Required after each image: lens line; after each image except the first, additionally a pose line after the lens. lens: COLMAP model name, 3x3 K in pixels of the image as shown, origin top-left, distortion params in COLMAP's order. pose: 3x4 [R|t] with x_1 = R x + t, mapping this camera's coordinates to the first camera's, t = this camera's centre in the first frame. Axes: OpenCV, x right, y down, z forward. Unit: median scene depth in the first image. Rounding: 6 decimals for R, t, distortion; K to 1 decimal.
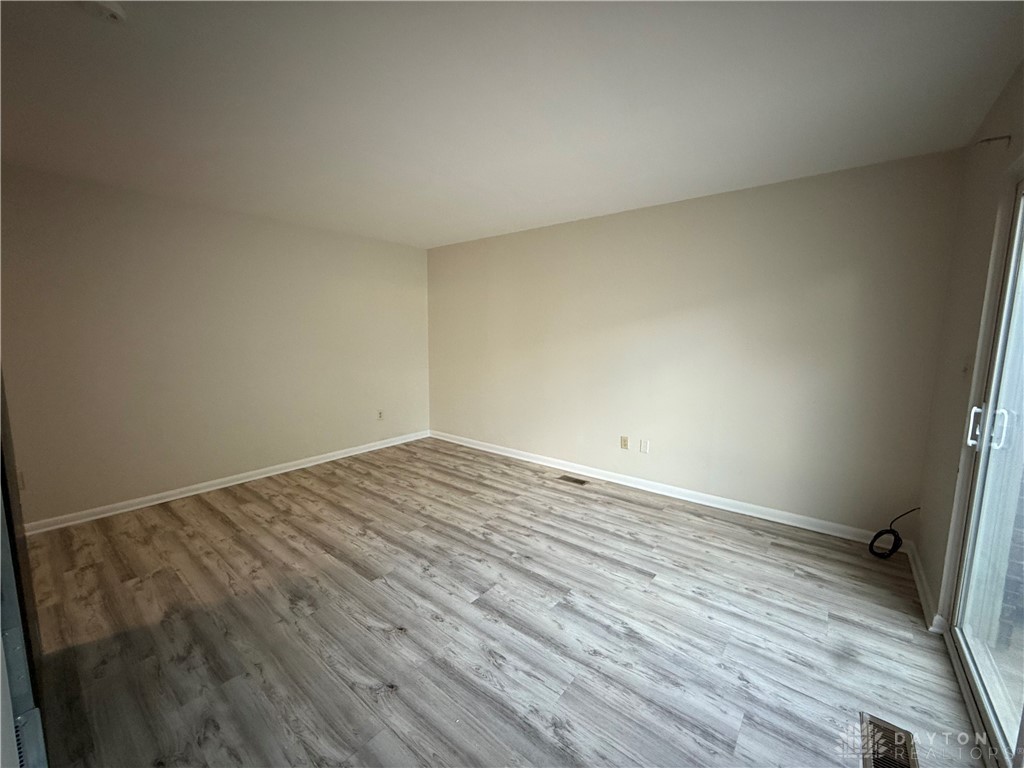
lens RADIAL K [[409.6, 0, 512.0], [0, 409.6, 384.0], [0, 0, 1]] dist [-0.000807, 0.000055]
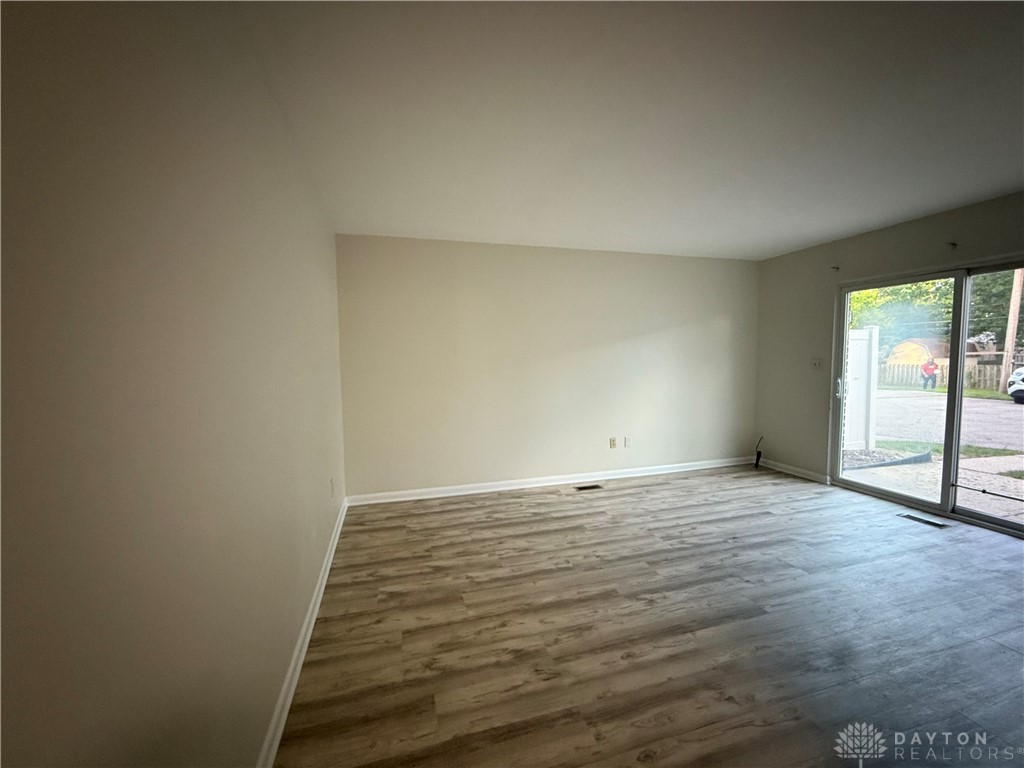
lens RADIAL K [[409.6, 0, 512.0], [0, 409.6, 384.0], [0, 0, 1]] dist [-0.000807, 0.000055]
pose [[0.574524, -0.070539, 0.815442, -0.933081], [0.115679, 0.993277, 0.004420, -0.071092], [-0.810272, 0.091790, 0.578821, 0.590132]]
